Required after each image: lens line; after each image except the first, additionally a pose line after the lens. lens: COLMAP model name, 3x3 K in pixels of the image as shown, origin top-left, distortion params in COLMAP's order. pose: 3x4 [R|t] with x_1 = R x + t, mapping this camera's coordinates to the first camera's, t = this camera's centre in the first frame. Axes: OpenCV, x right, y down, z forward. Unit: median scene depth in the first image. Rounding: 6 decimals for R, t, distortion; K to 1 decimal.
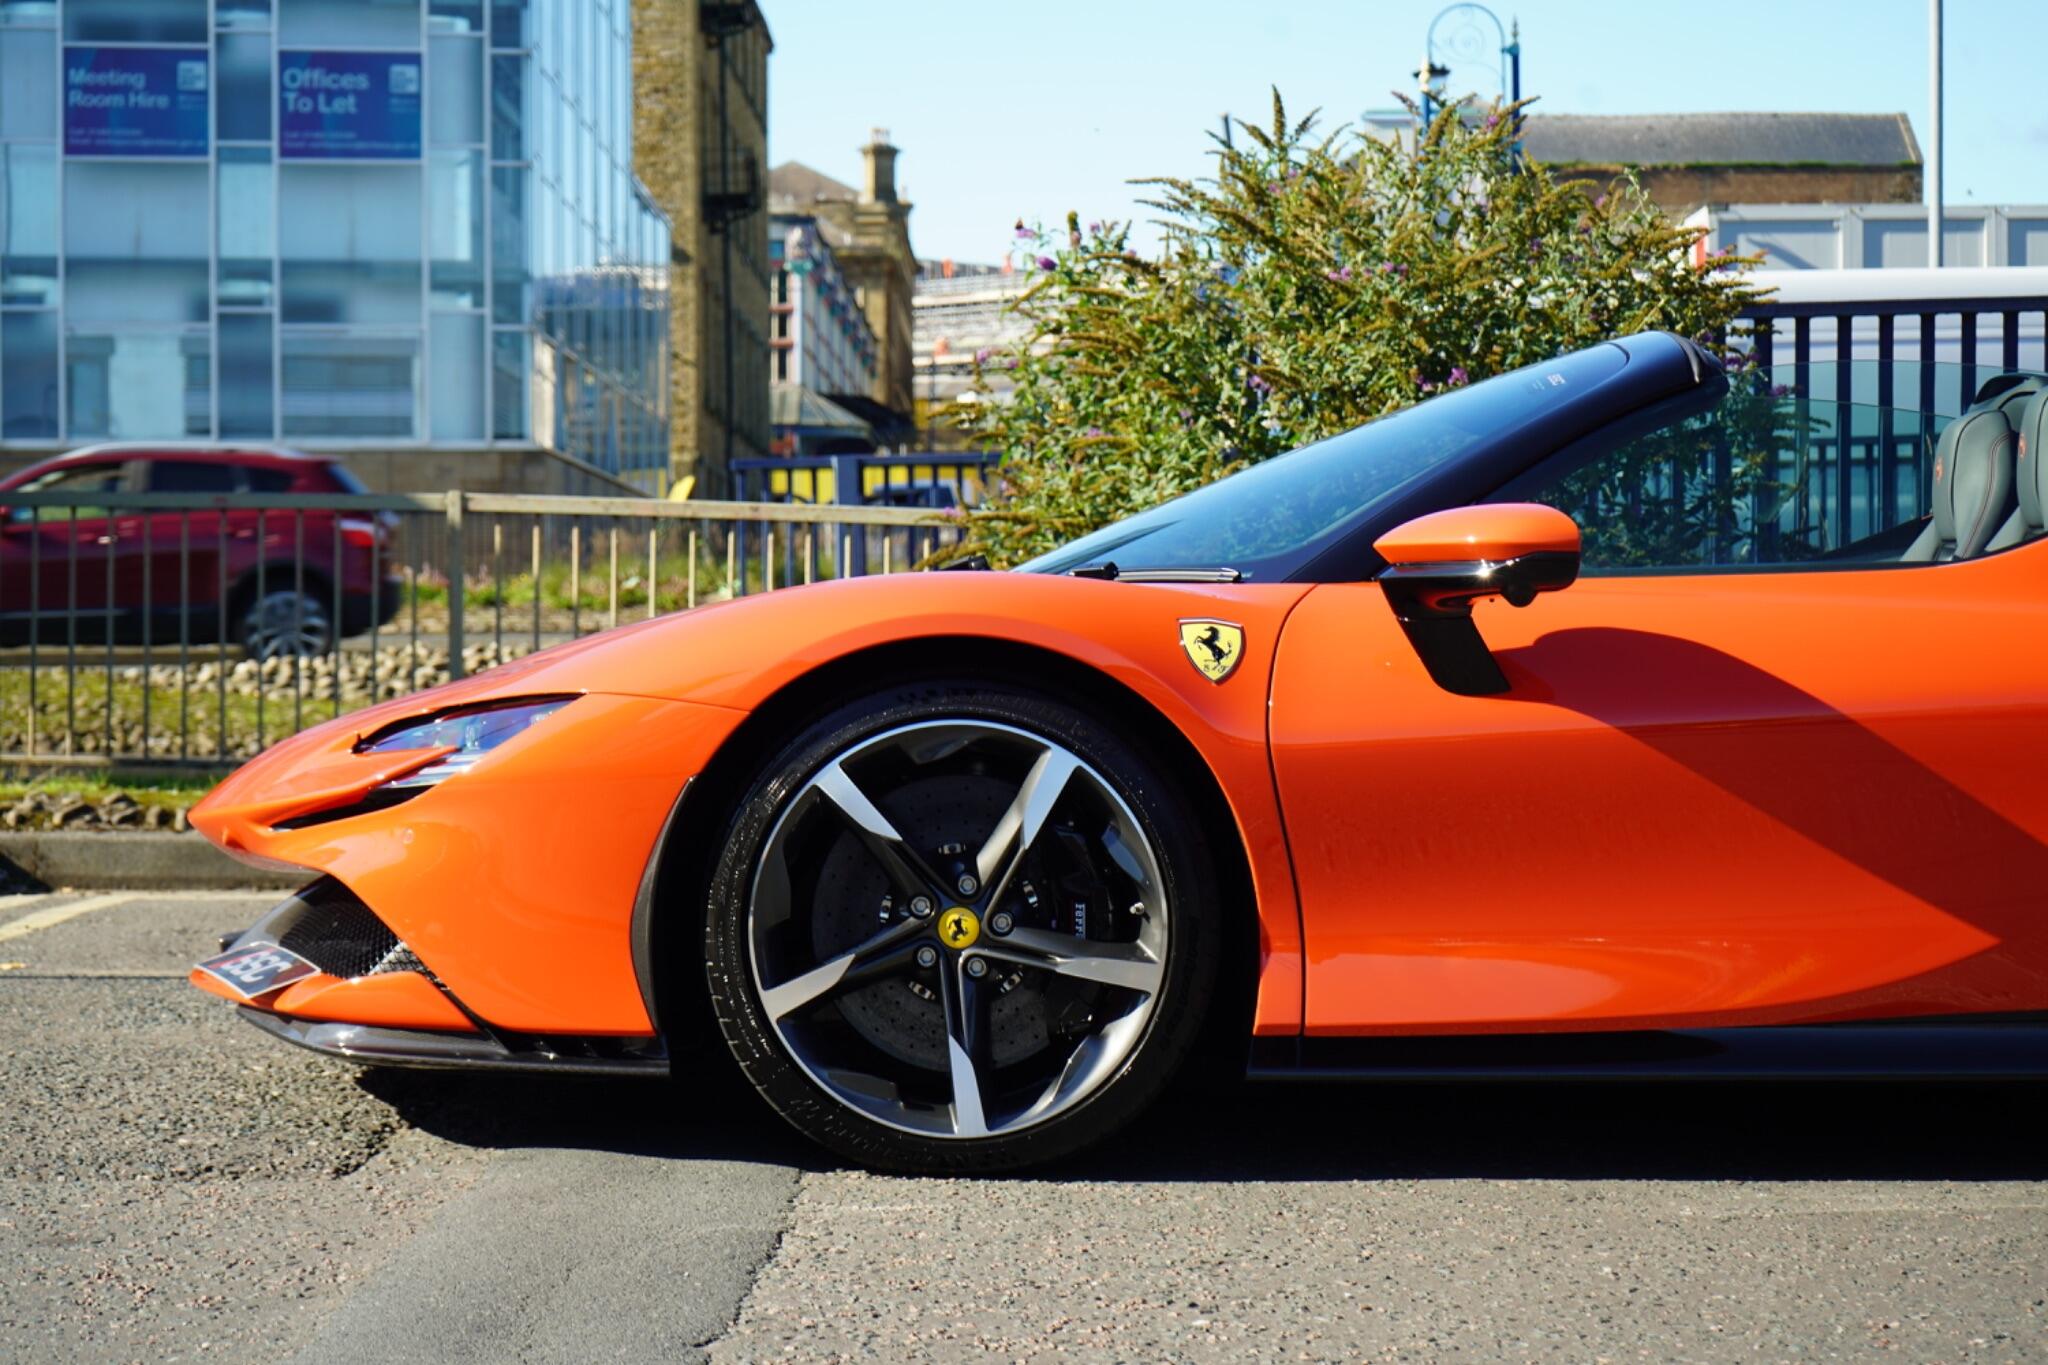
lens RADIAL K [[4200.9, 0, 1009.3], [0, 4200.9, 688.6], [0, 0, 1]] dist [-0.094446, 0.566054]
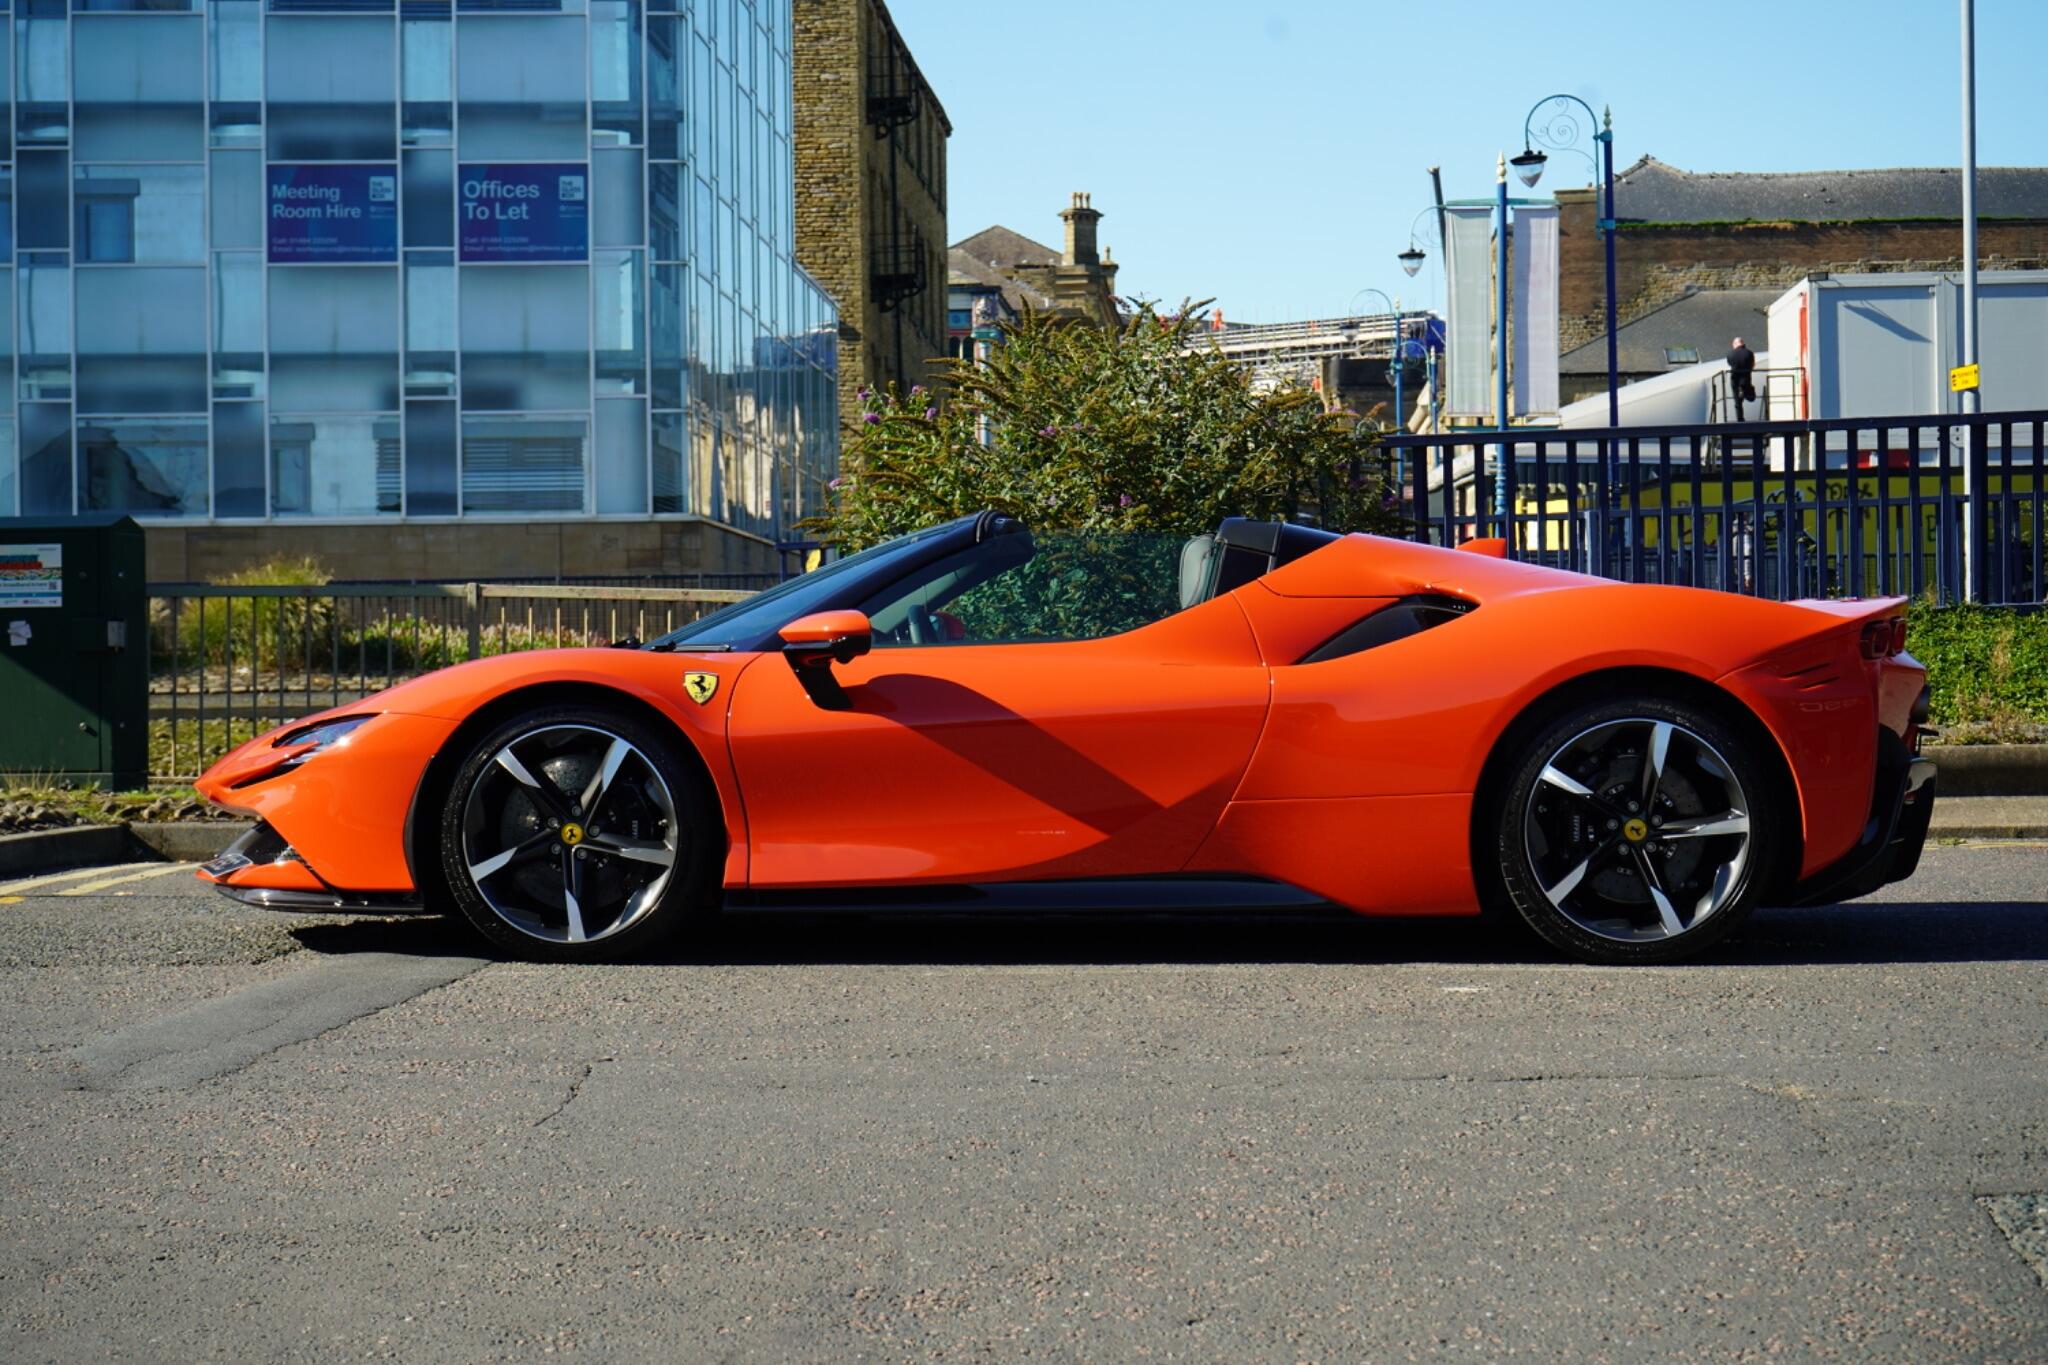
lens RADIAL K [[4200.9, 0, 1009.3], [0, 4200.9, 688.6], [0, 0, 1]] dist [-0.094446, 0.566054]
pose [[0.998358, -0.009603, -0.056468, 0.032627], [0.008910, 0.999882, -0.012509, 0.001815], [0.056581, 0.011985, 0.998326, -0.099550]]
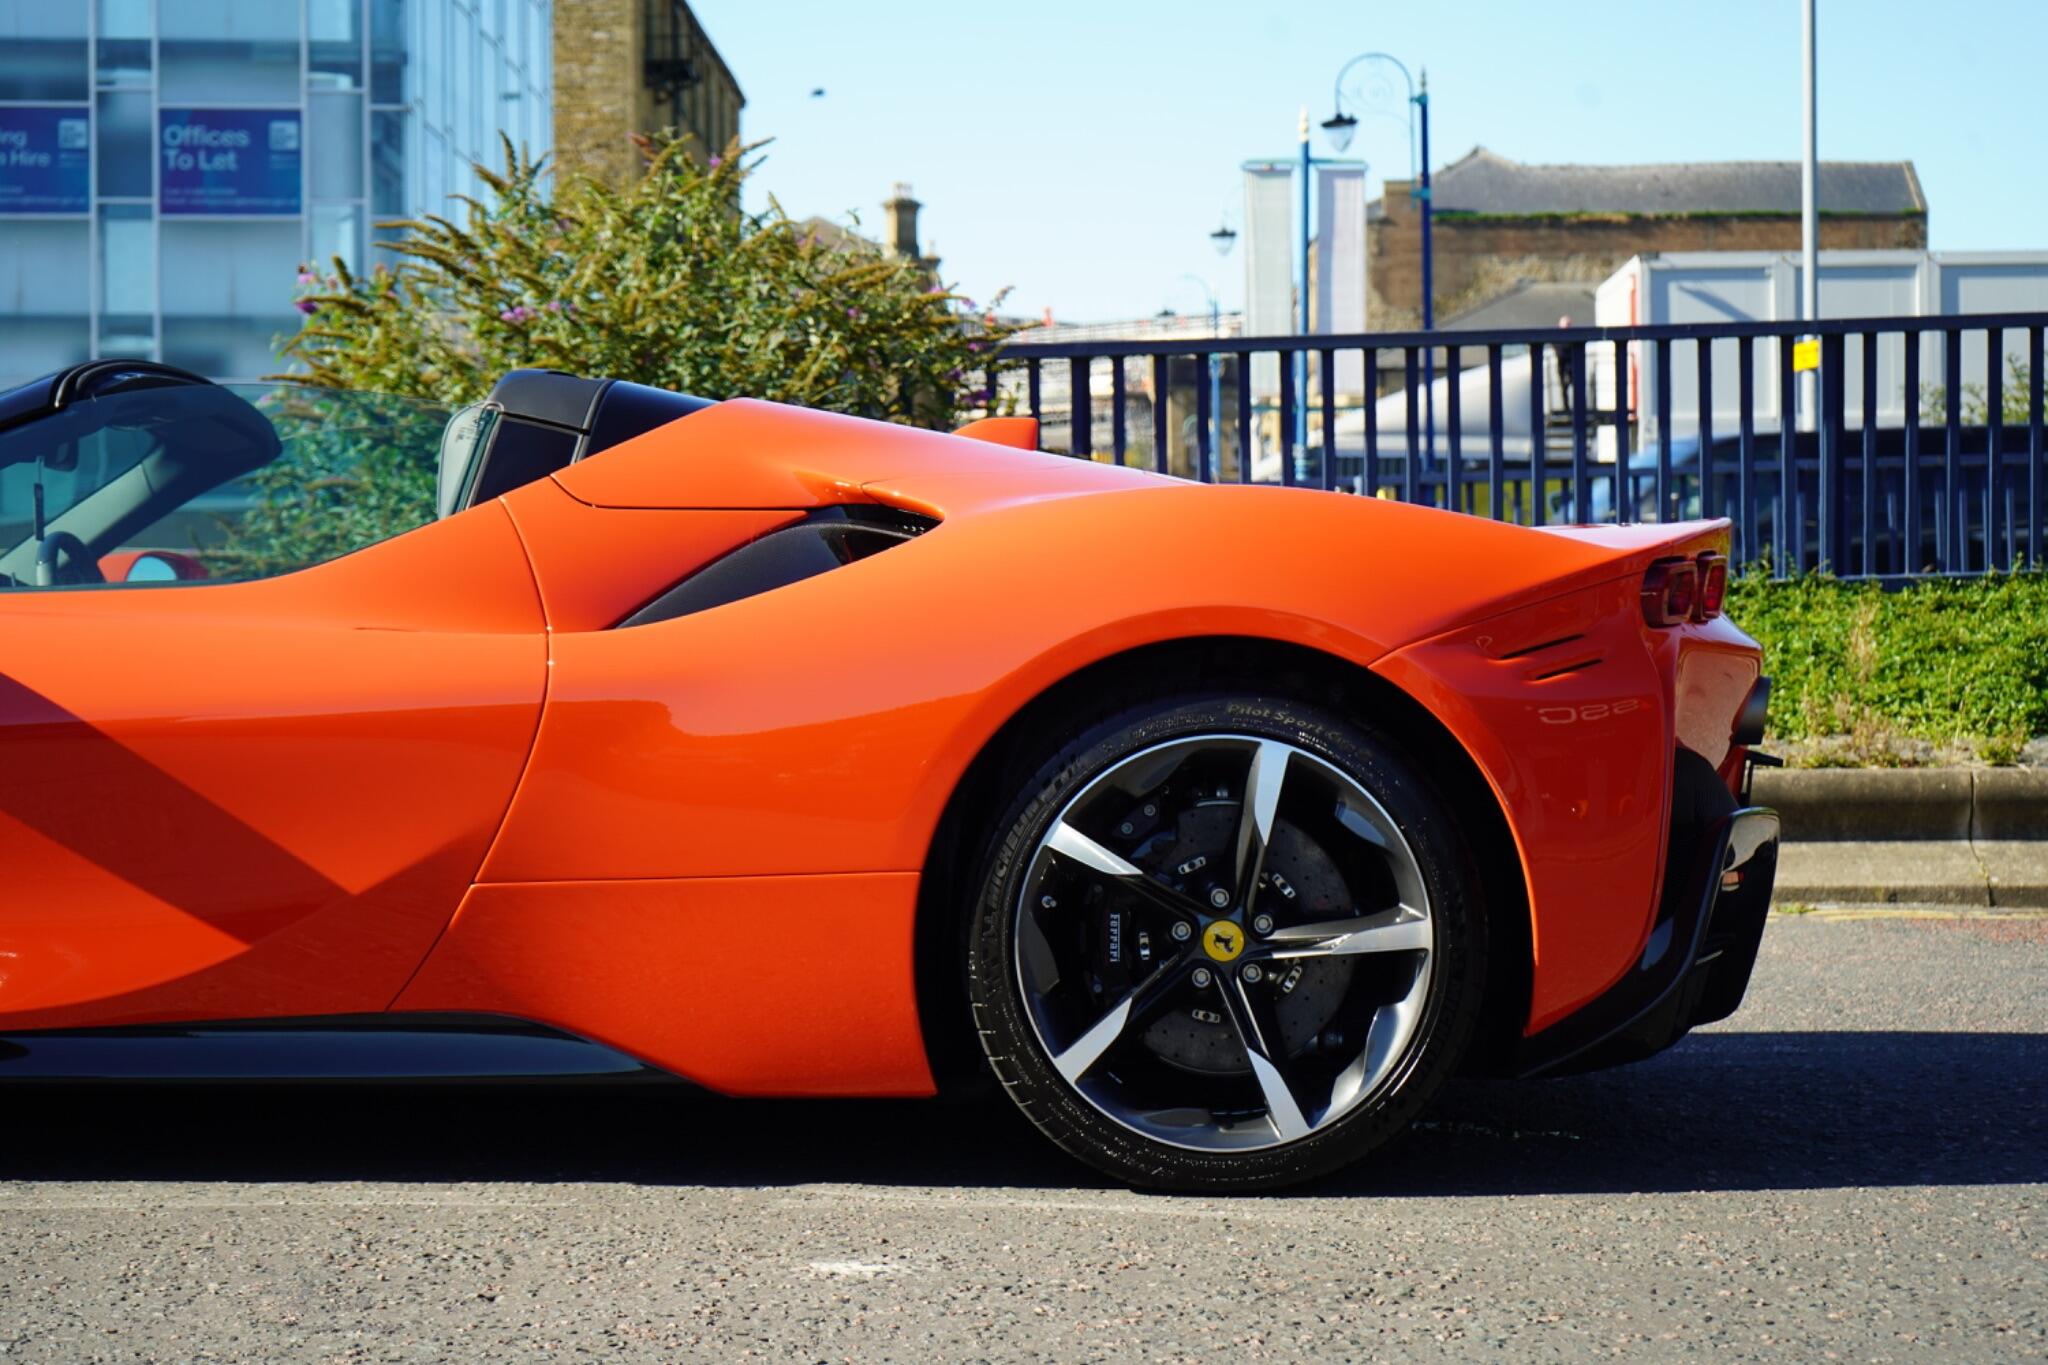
lens RADIAL K [[4200.9, 0, 1009.3], [0, 4200.9, 688.6], [0, 0, 1]] dist [-0.094446, 0.566054]
pose [[0.999823, -0.004015, -0.018360, 0.048138], [0.003779, 0.999910, -0.012872, 0.001177], [0.018410, 0.012800, 0.999749, -0.002688]]
